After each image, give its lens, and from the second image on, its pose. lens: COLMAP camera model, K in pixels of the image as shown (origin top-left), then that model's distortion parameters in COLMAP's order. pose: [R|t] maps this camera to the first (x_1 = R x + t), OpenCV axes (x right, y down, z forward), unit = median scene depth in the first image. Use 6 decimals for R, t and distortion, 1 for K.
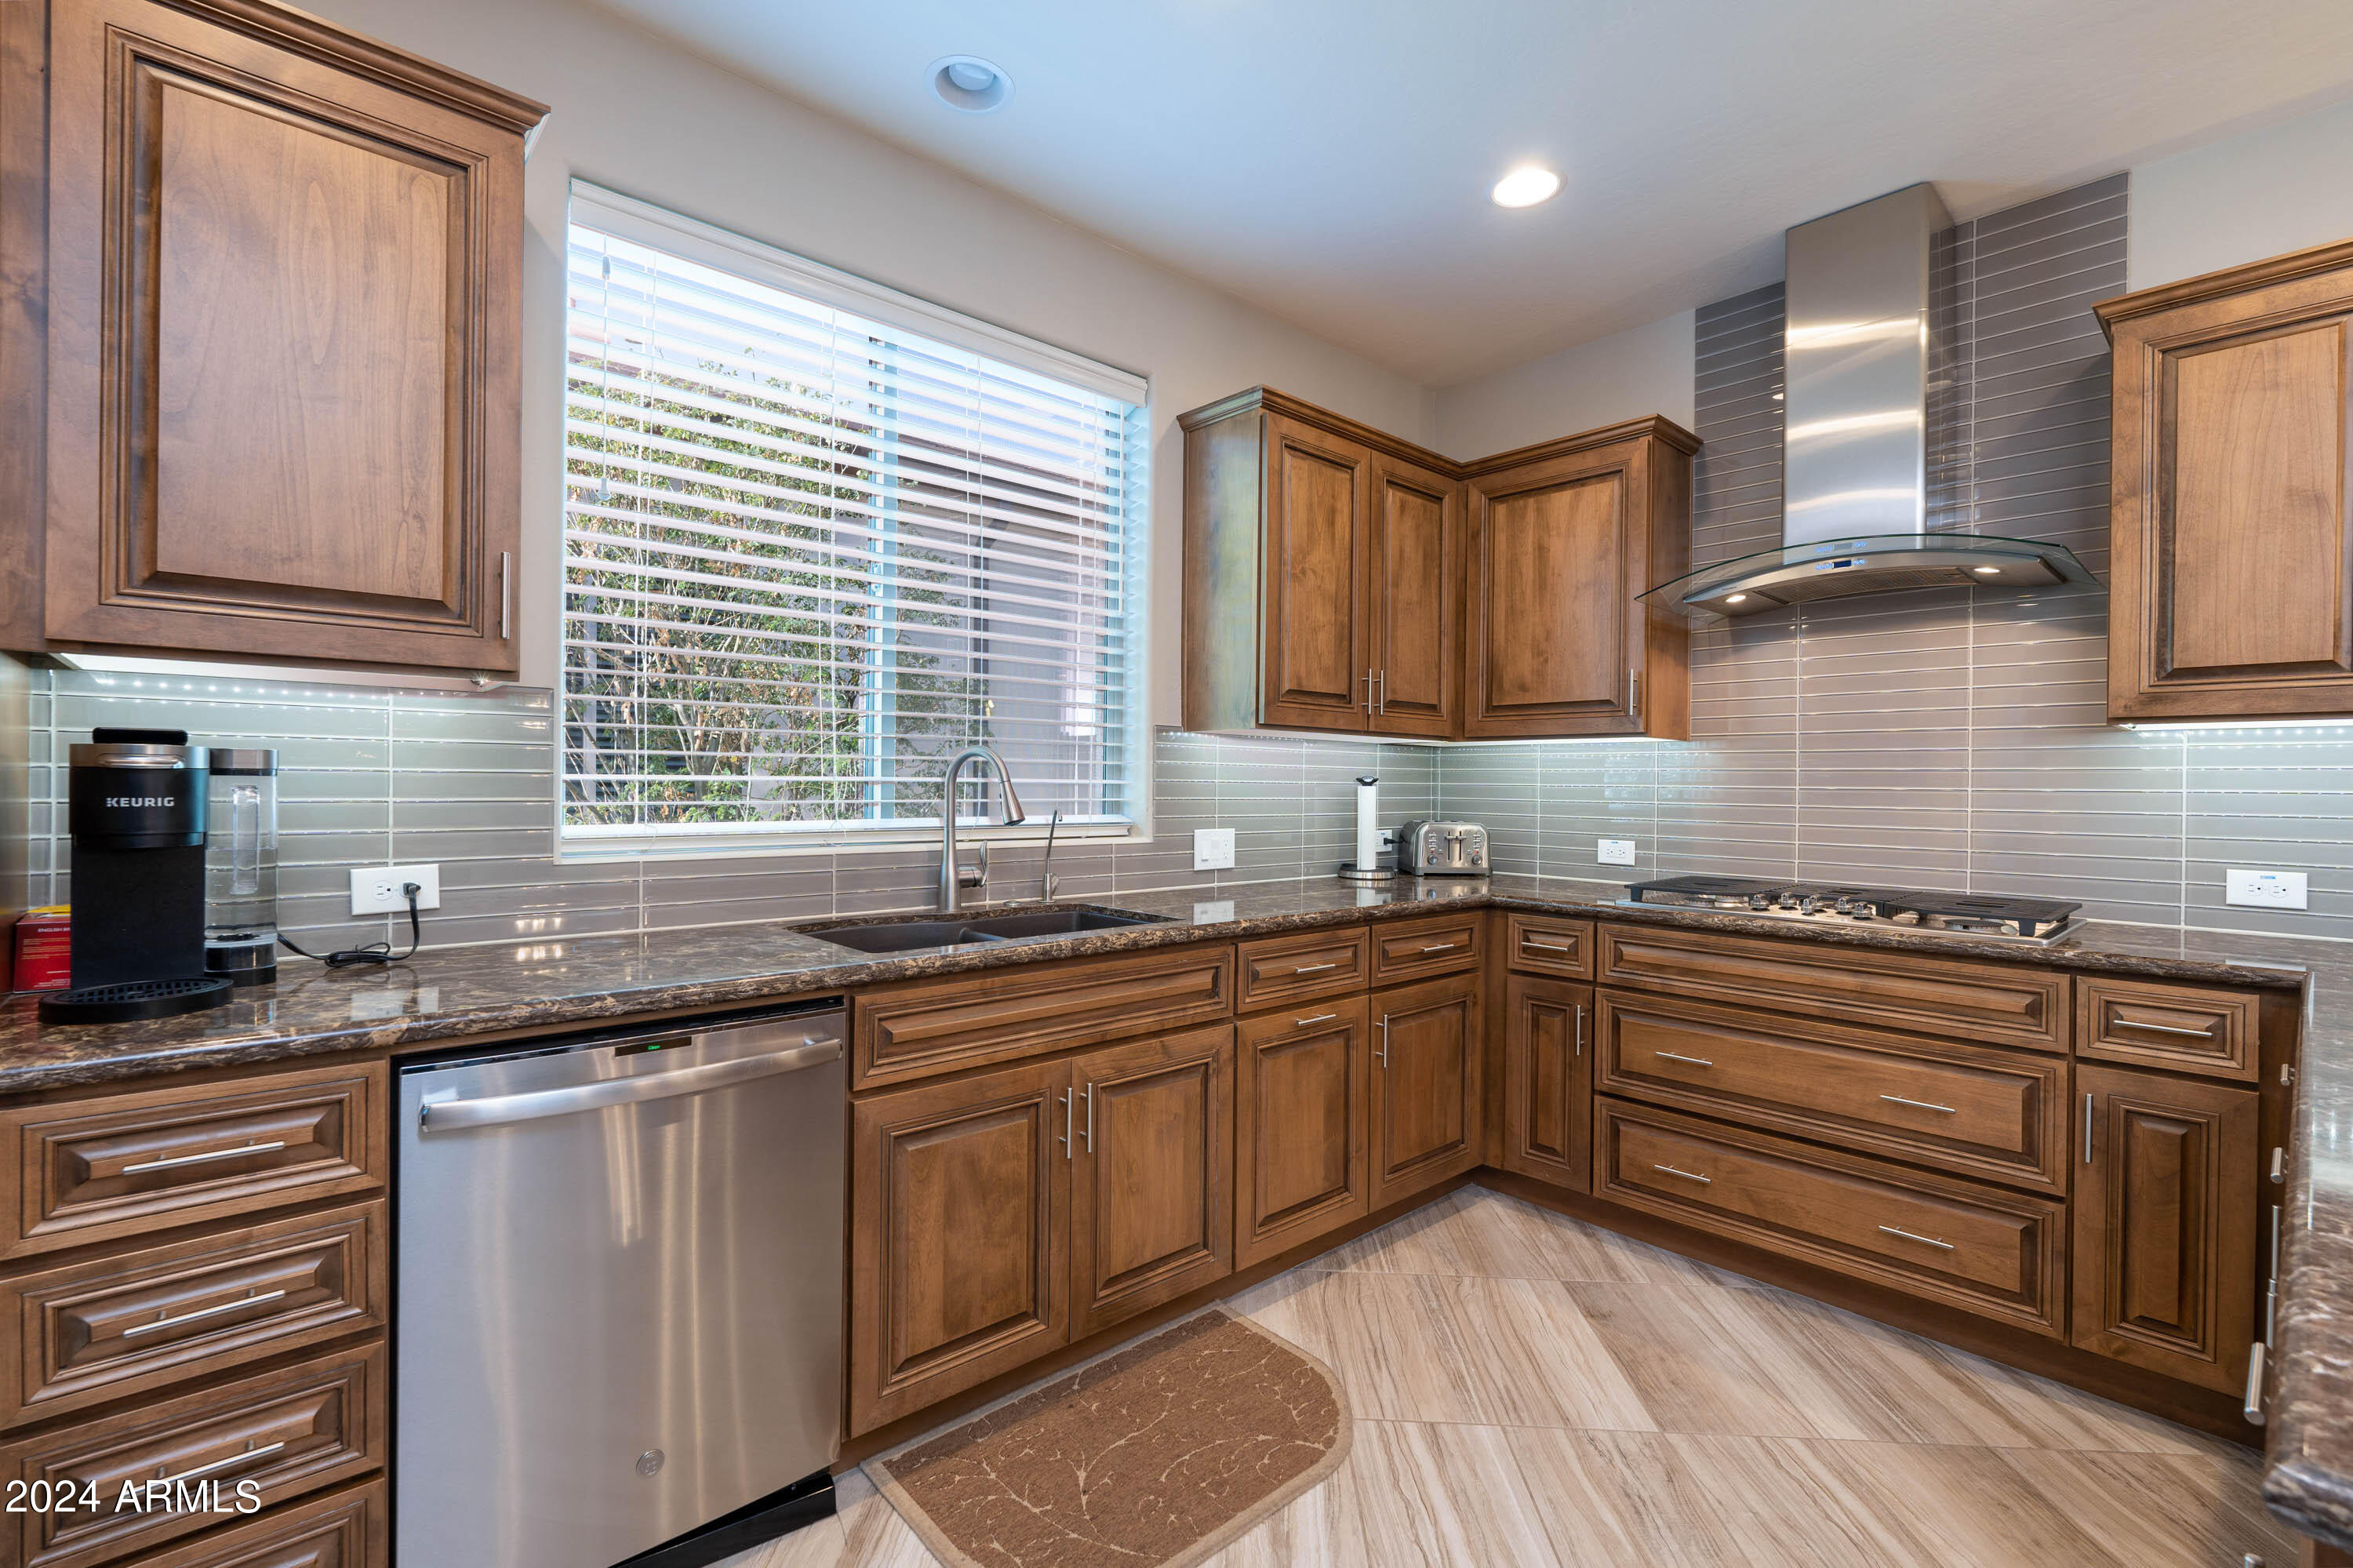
lens RADIAL K [[1043.8, 0, 1166.2], [0, 1043.8, 789.2], [0, 0, 1]] dist [-0.003707, -0.000377]
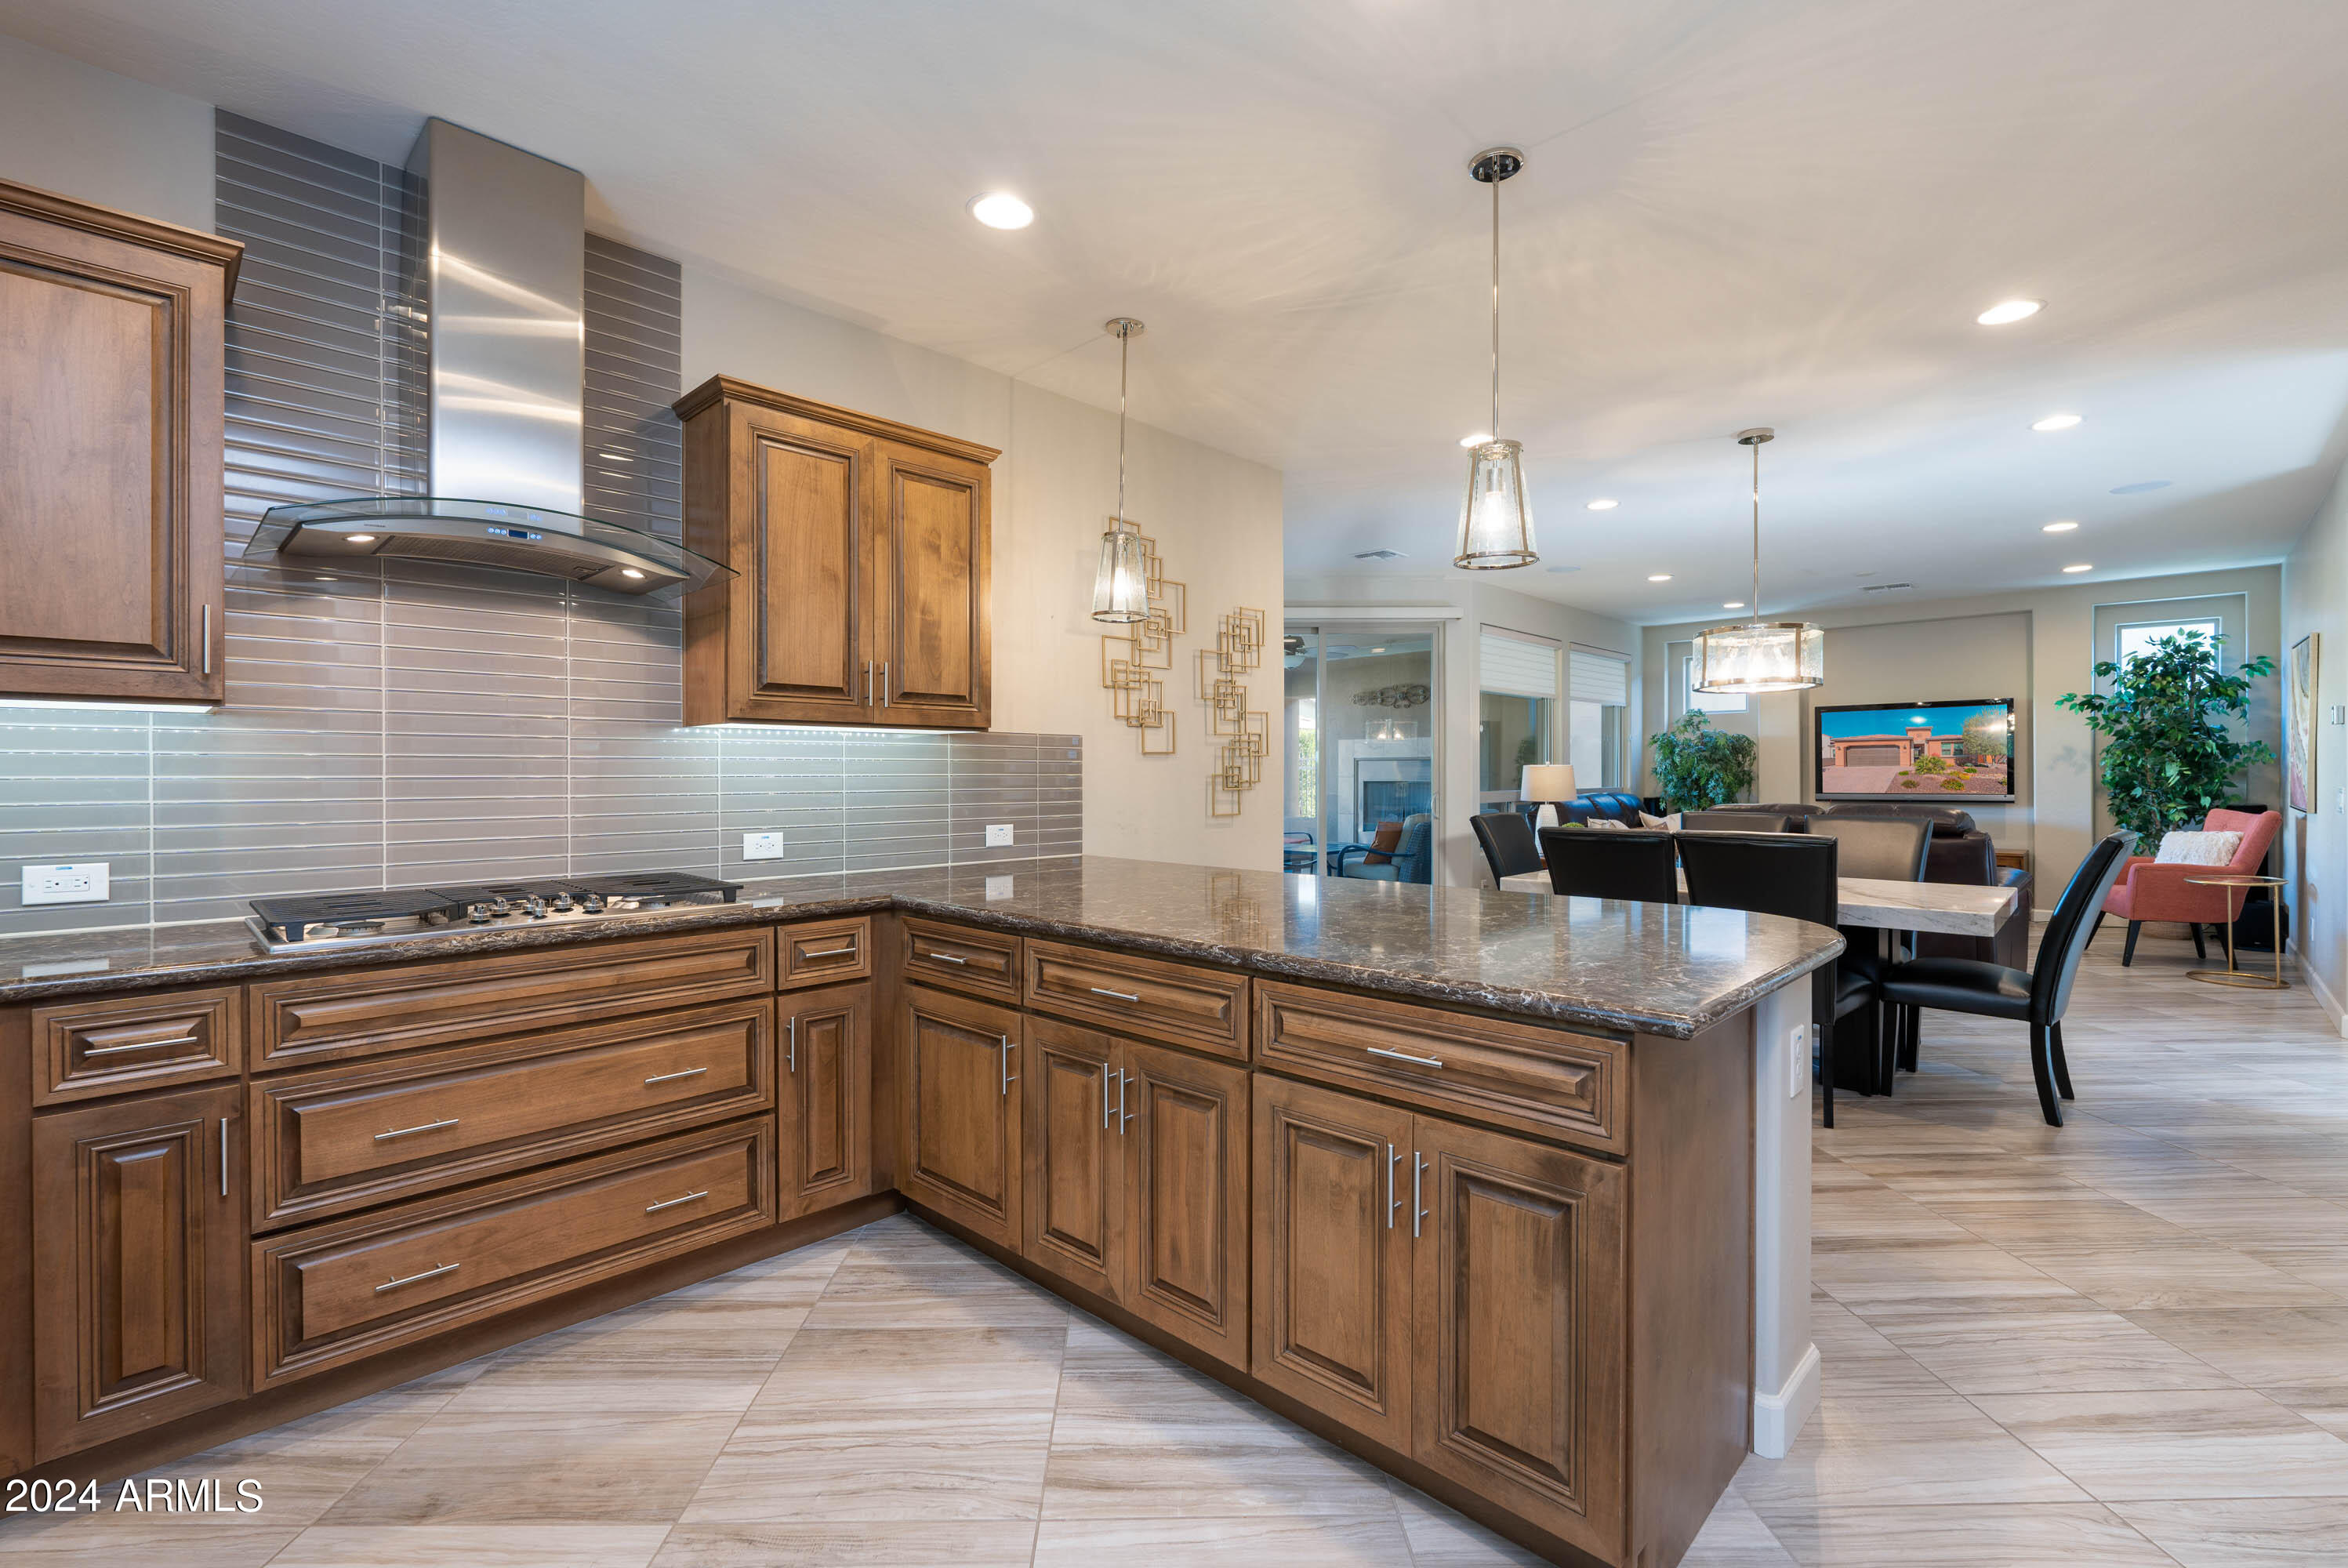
lens RADIAL K [[1025.2, 0, 1174.0], [0, 1025.2, 784.0], [0, 0, 1]] dist [0.001384, -0.000076]
pose [[-0.071092, -0.021957, 0.997228, -0.312781], [0.006087, 0.999730, 0.022446, -0.012937], [-0.997451, 0.007666, -0.070939, 0.508702]]
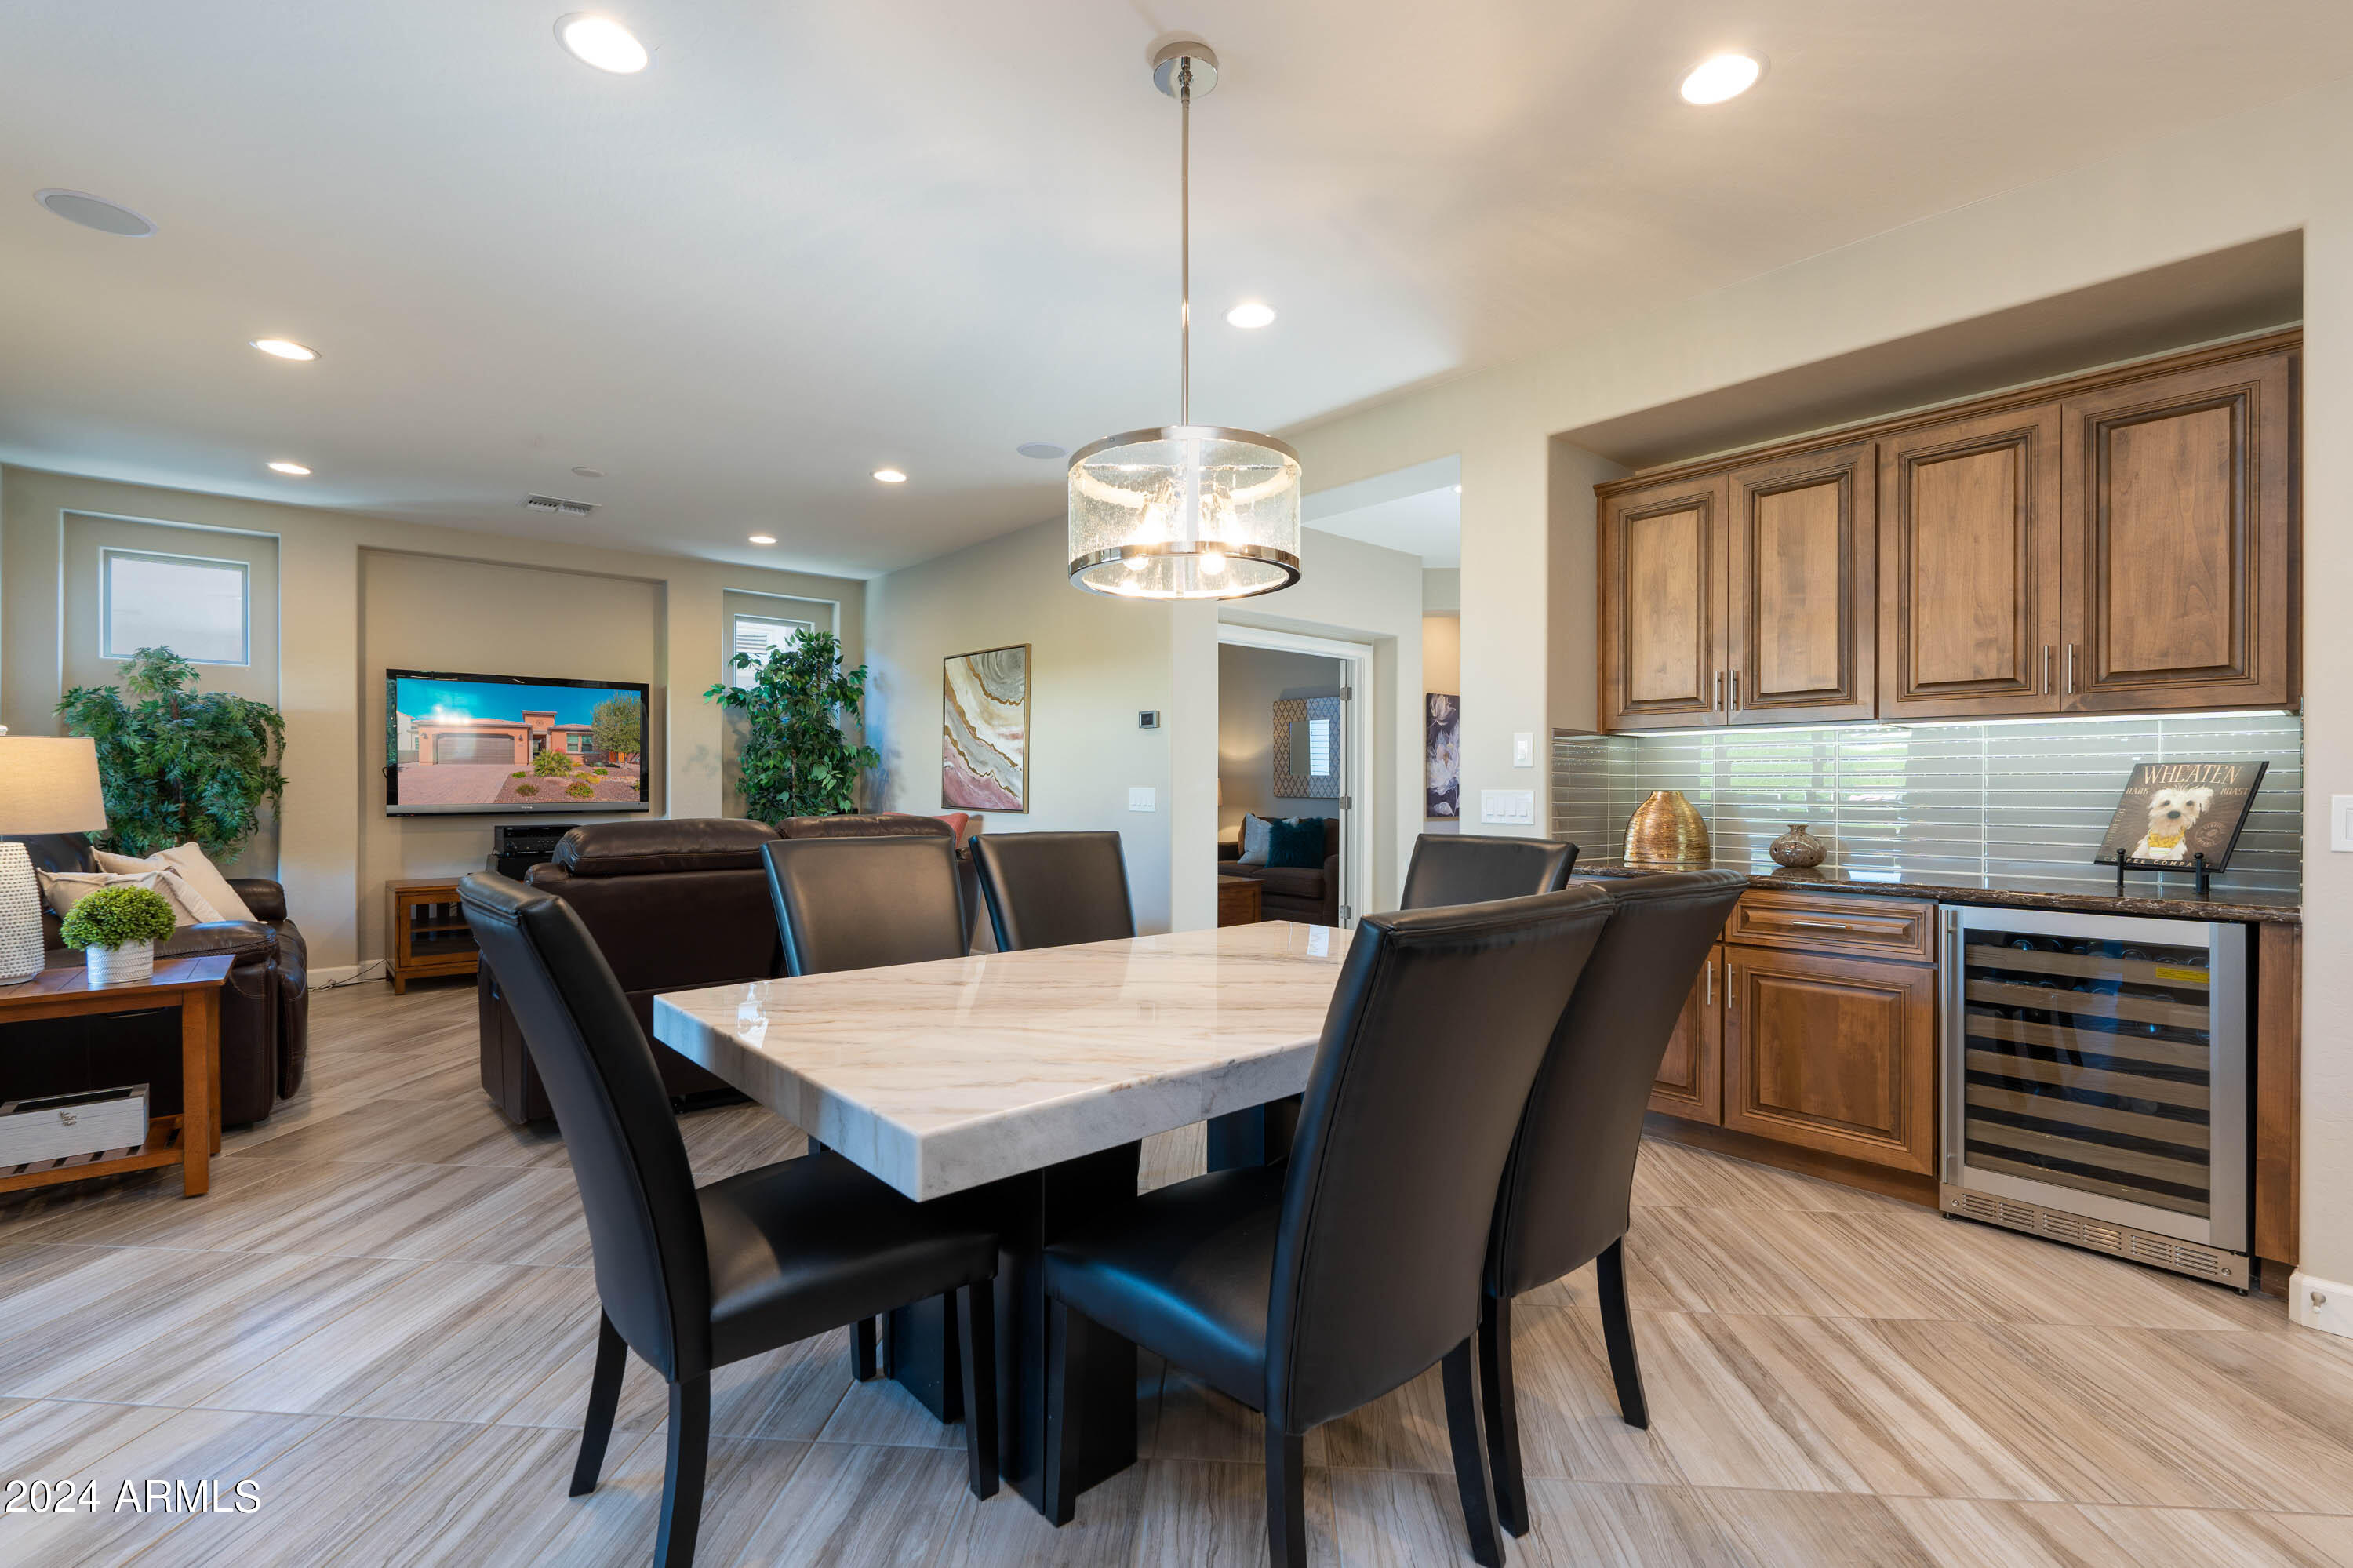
lens RADIAL K [[1043.8, 0, 1166.2], [0, 1043.8, 789.2], [0, 0, 1]] dist [-0.003707, -0.000377]
pose [[-0.999474, -0.015177, 0.028644, 1.427690], [-0.014968, 0.999860, 0.007518, 0.039446], [-0.028754, 0.007086, -0.999561, 0.261582]]
